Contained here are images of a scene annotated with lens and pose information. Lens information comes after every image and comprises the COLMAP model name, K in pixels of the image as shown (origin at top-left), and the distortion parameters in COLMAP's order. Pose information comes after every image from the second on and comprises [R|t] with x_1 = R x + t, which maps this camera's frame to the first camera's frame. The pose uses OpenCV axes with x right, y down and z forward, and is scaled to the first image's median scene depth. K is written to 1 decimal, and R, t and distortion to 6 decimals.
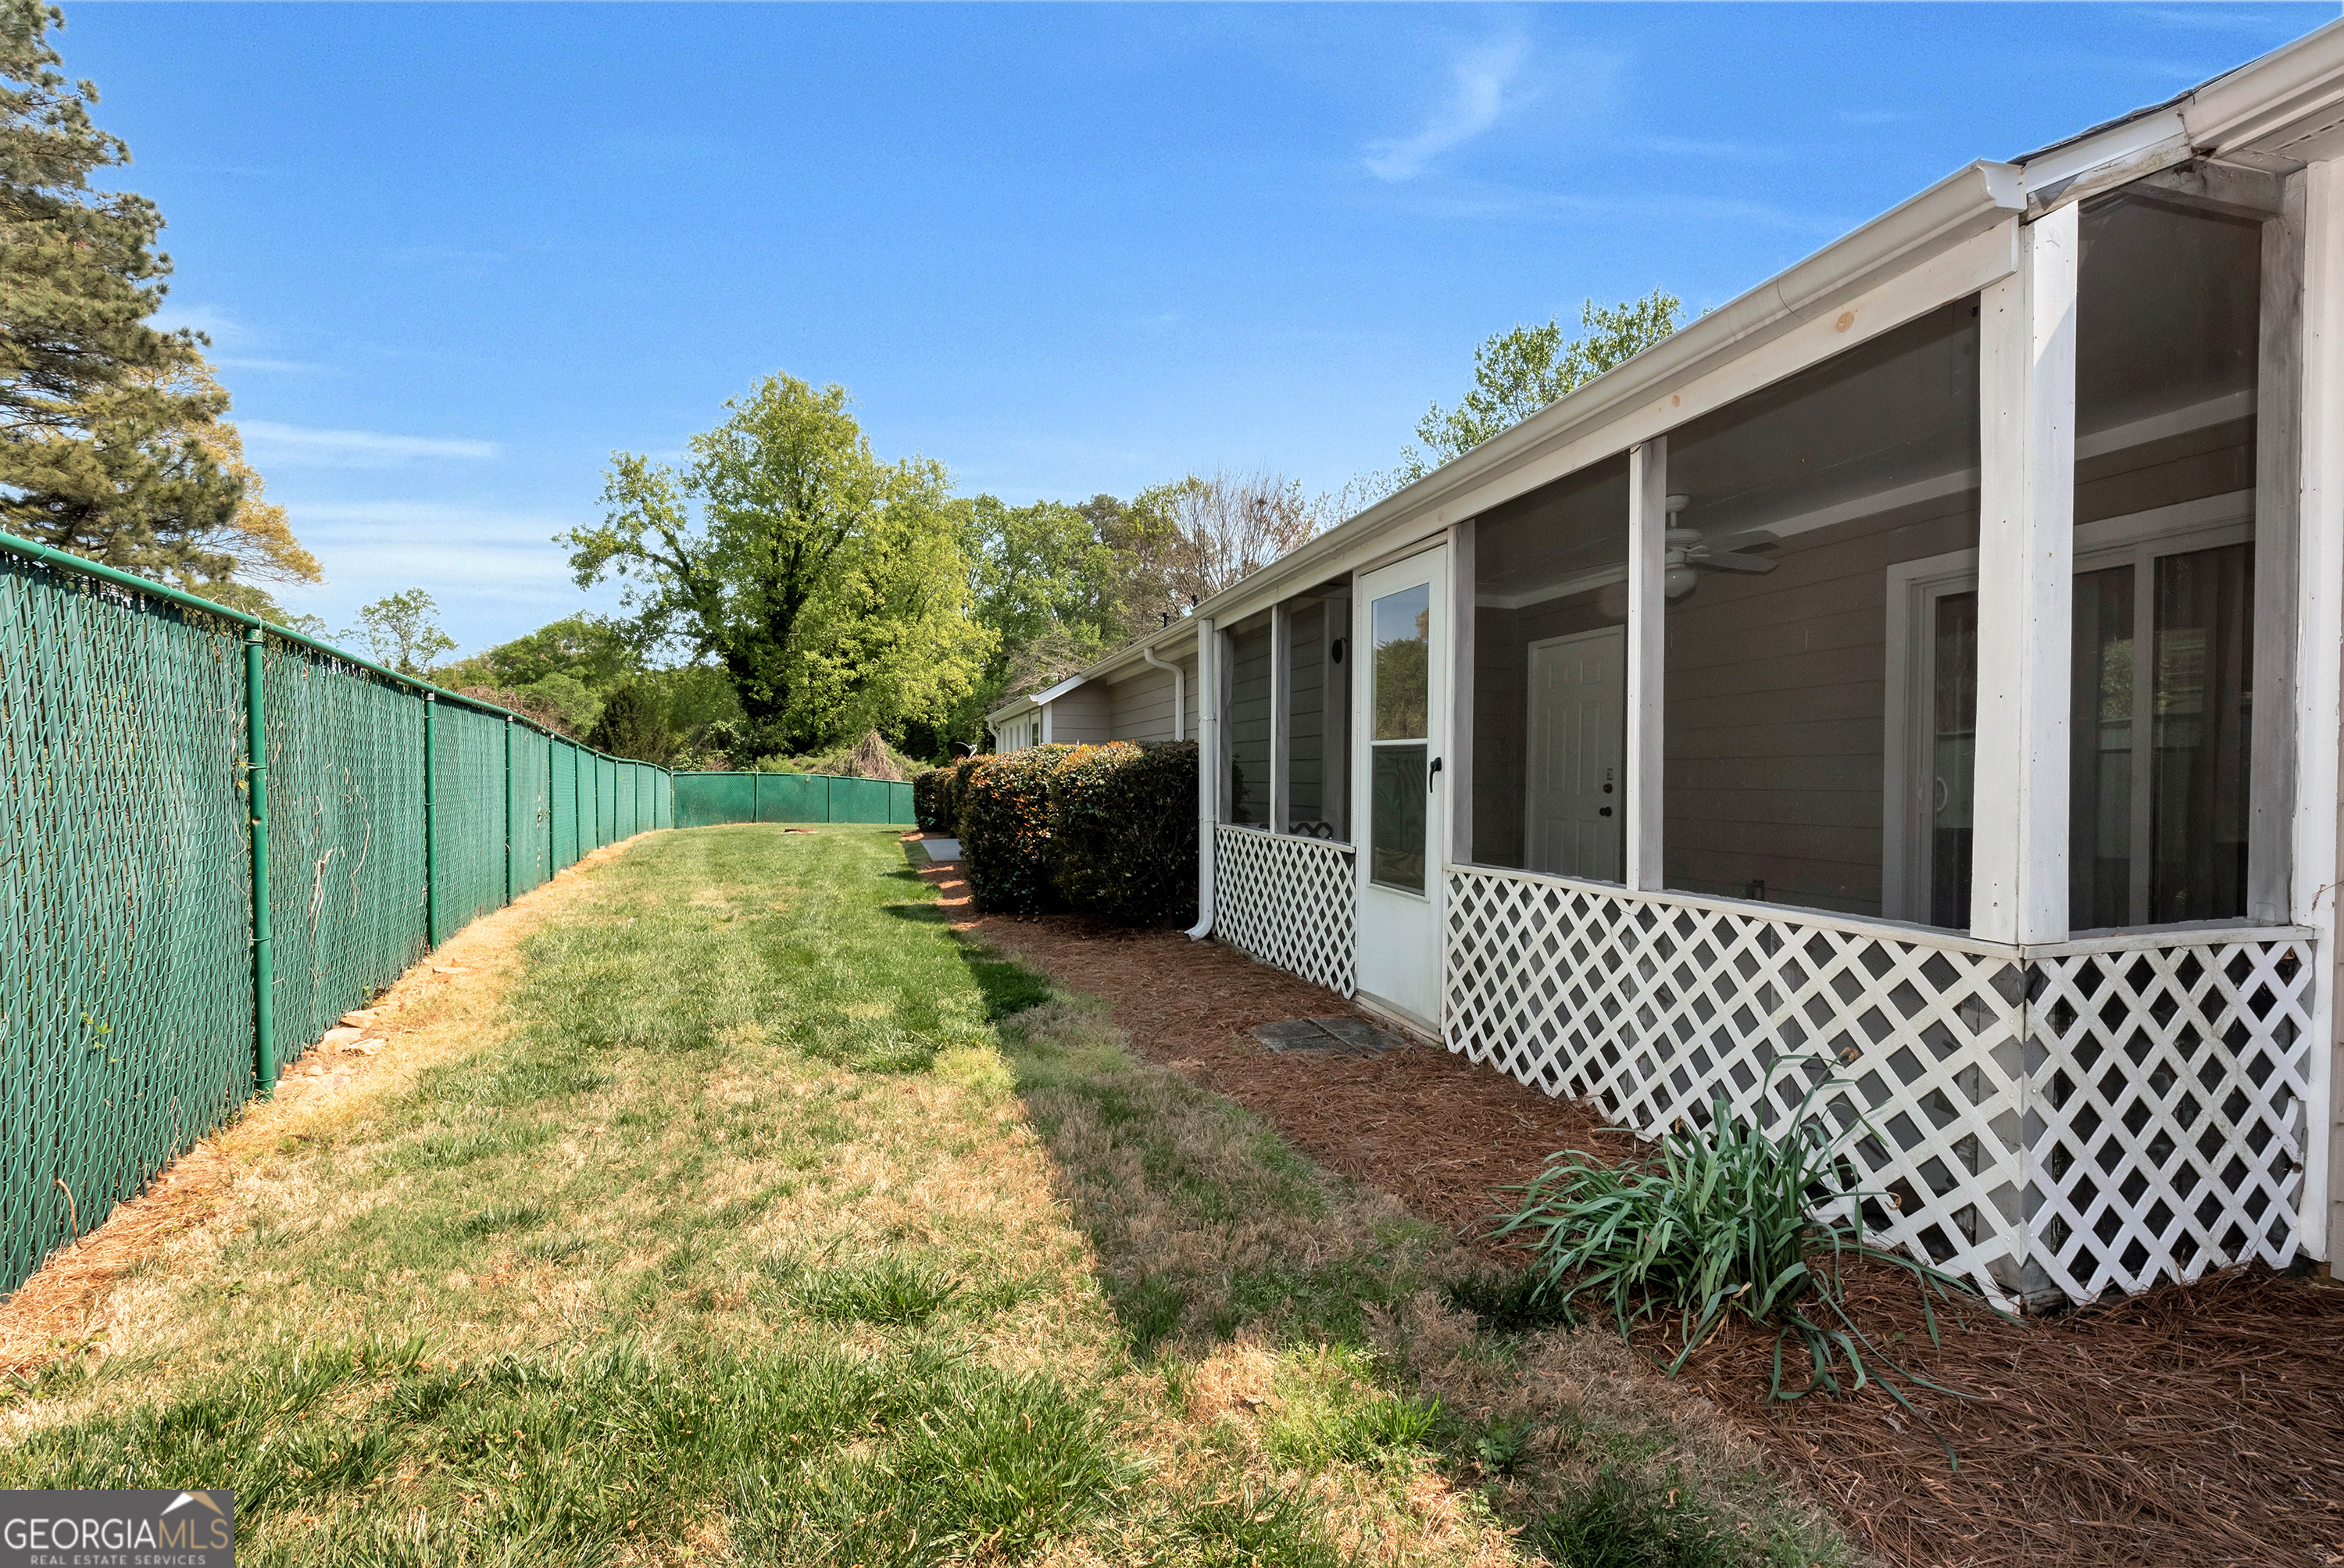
lens RADIAL K [[1044.3, 0, 1172.3], [0, 1044.3, 789.1], [0, 0, 1]] dist [-0.000631, -0.000076]
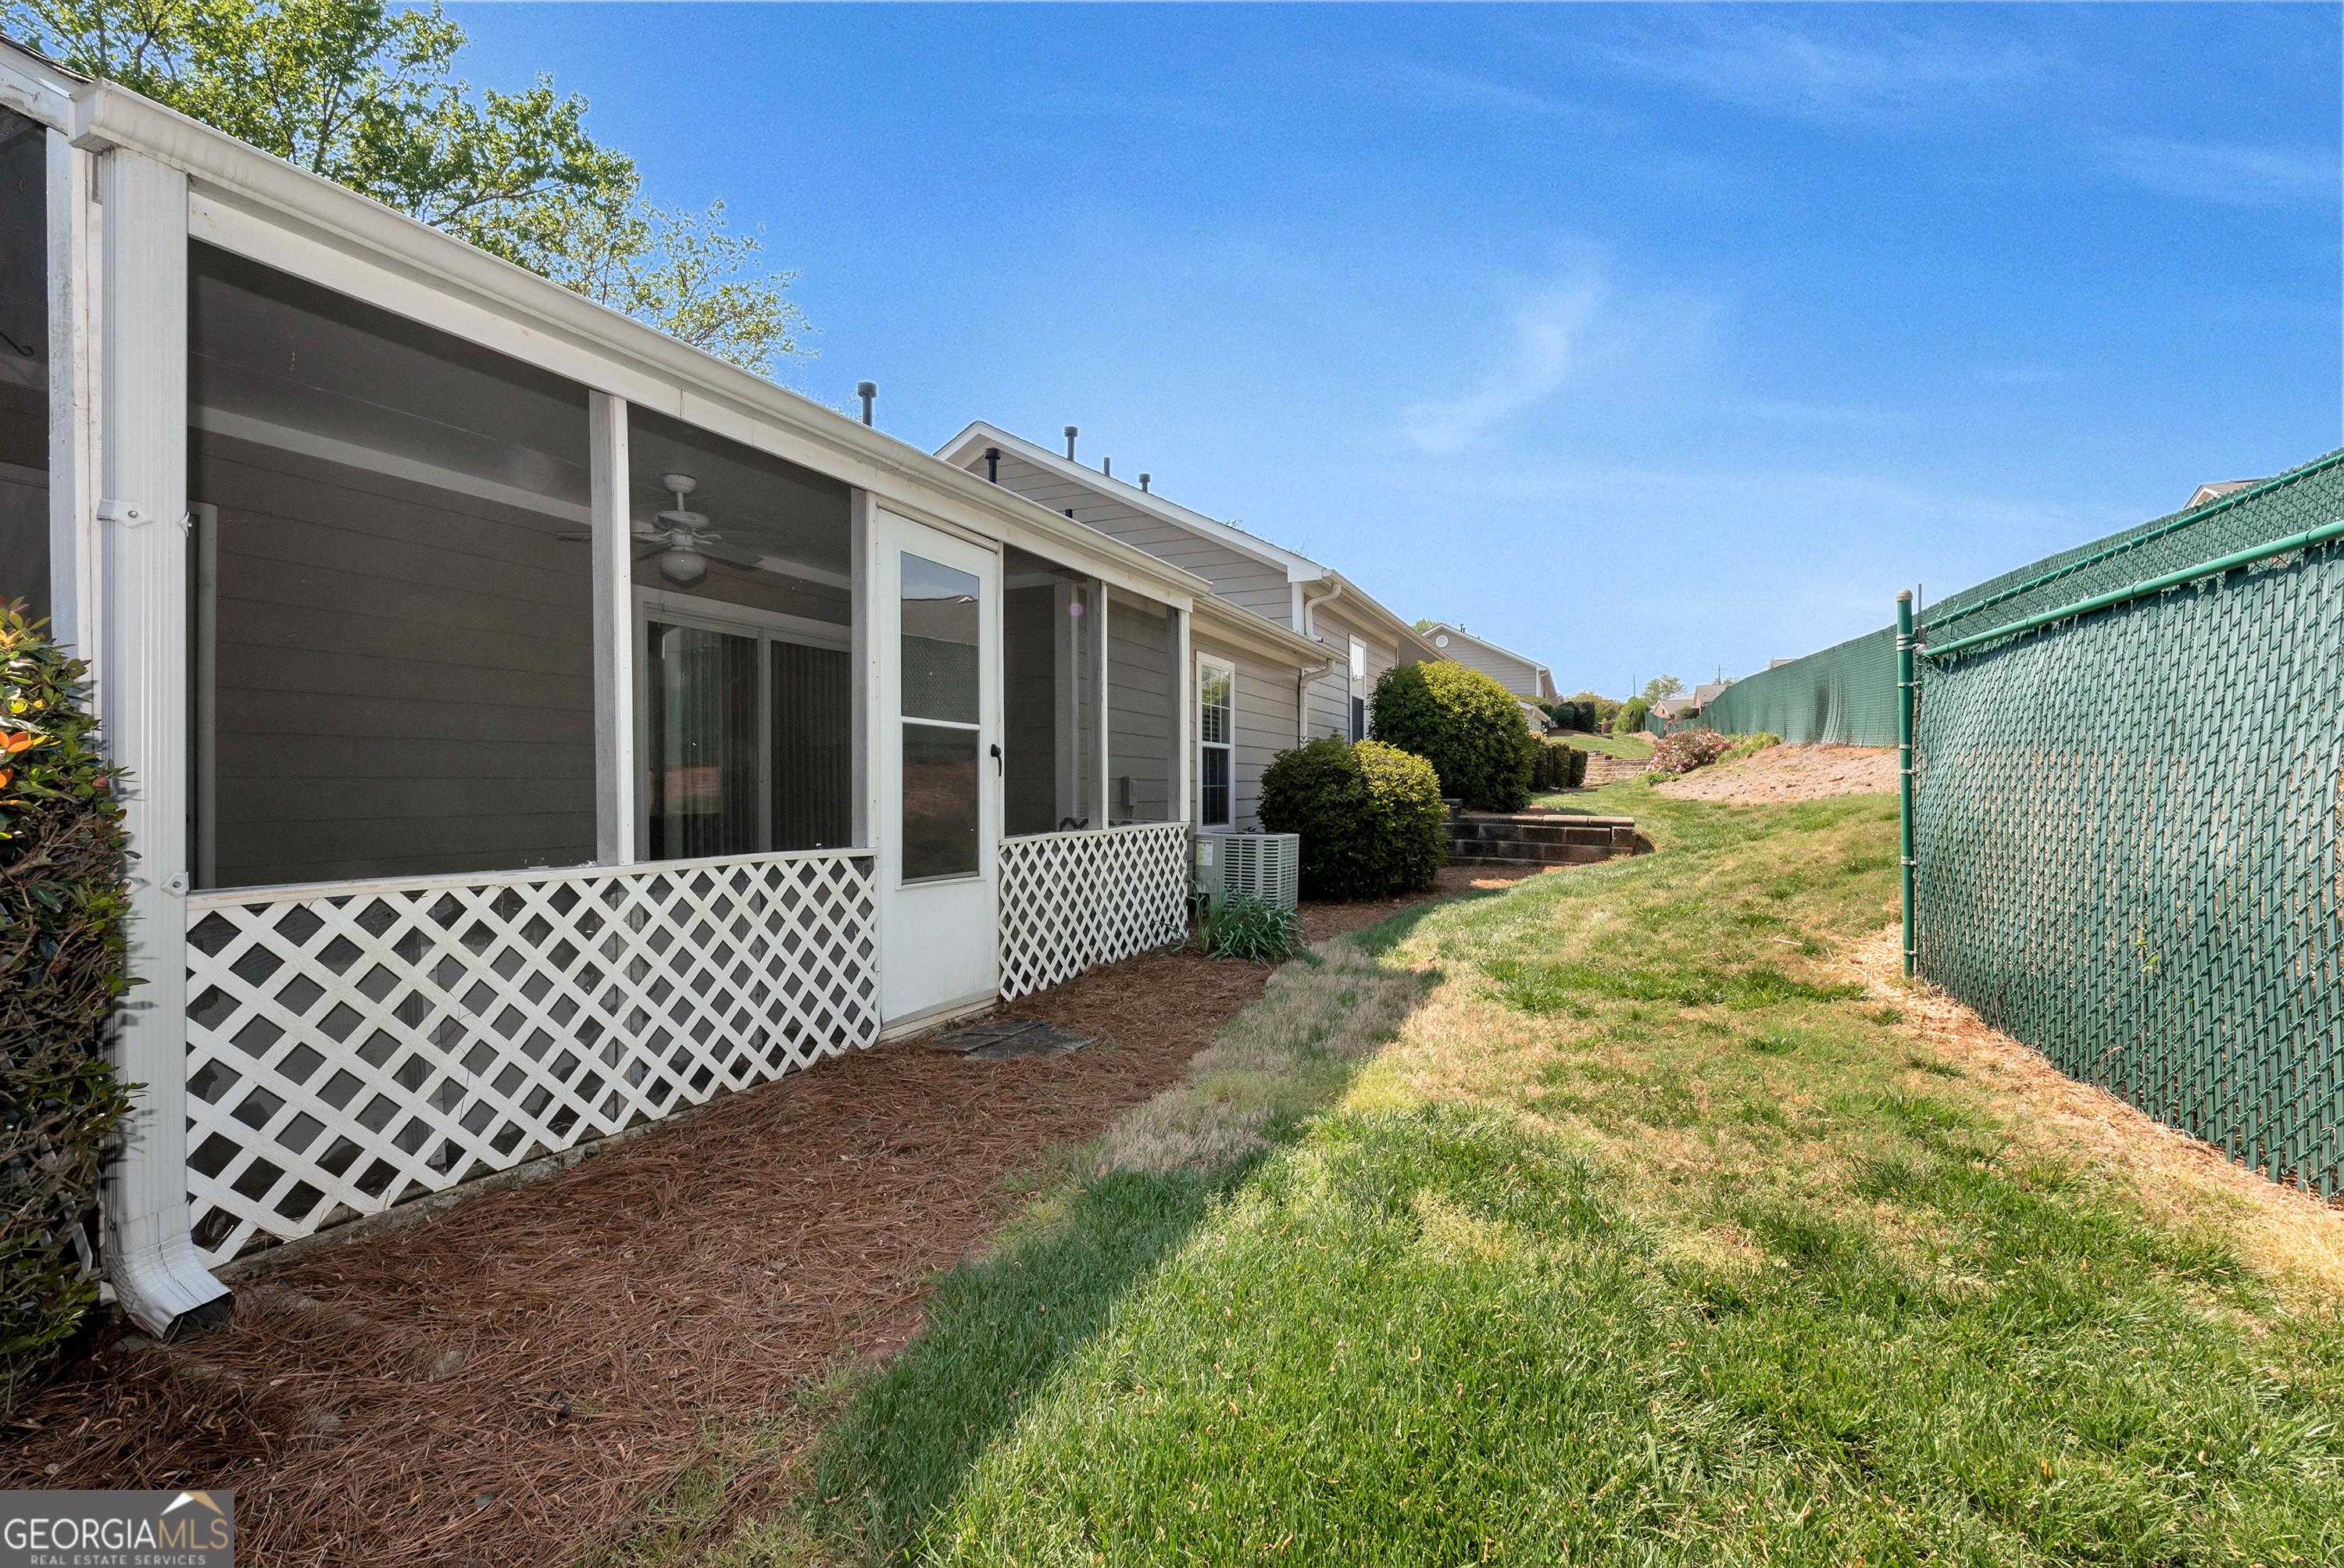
lens RADIAL K [[1044.3, 0, 1172.3], [0, 1044.3, 789.1], [0, 0, 1]] dist [-0.000631, -0.000076]
pose [[-0.640378, -0.006354, 0.768034, -0.729664], [-0.009684, 0.999953, 0.000198, 0.016582], [-0.767999, -0.007311, -0.640409, 1.519798]]
